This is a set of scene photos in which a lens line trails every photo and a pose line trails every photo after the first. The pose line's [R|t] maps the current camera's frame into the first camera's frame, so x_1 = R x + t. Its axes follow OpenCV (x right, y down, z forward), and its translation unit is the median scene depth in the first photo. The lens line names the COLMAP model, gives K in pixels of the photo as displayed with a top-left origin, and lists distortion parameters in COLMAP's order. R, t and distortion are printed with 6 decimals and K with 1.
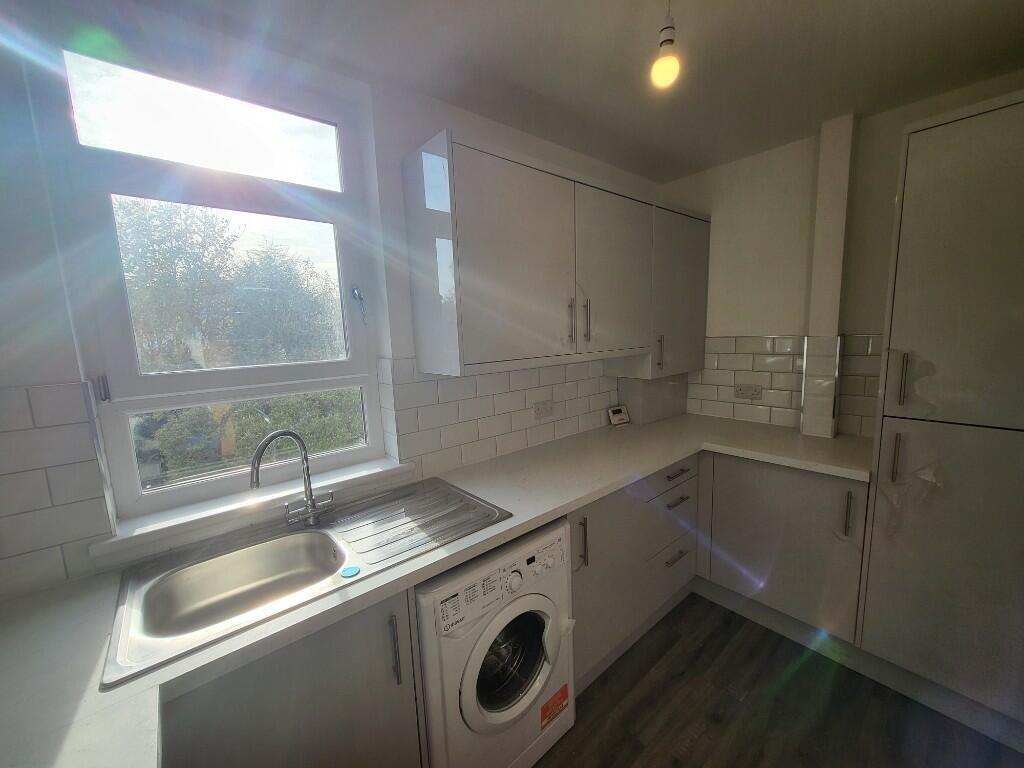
lens RADIAL K [[402.7, 0, 515.5], [0, 402.7, 388.0], [0, 0, 1]] dist [0.001089, -0.000242]
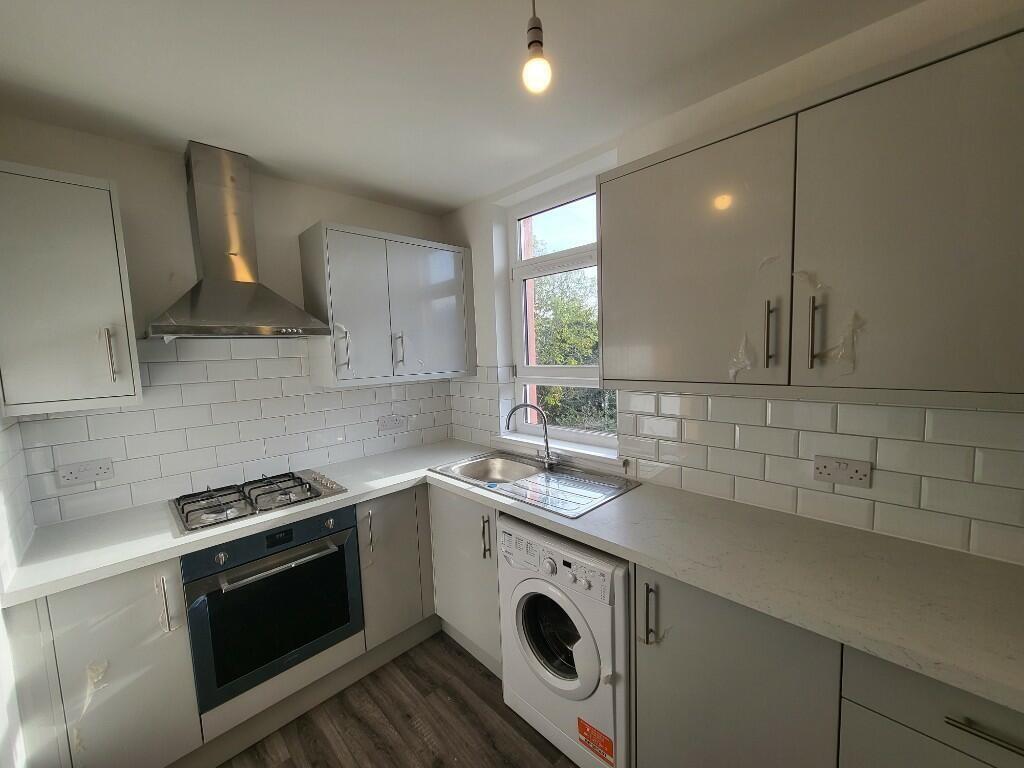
lens RADIAL K [[402.7, 0, 515.5], [0, 402.7, 388.0], [0, 0, 1]] dist [0.001089, -0.000242]
pose [[0.073683, 0.130504, -0.988706, 0.813542], [-0.109656, 0.986450, 0.122034, -0.121447], [0.991235, 0.099426, 0.086995, 0.567480]]
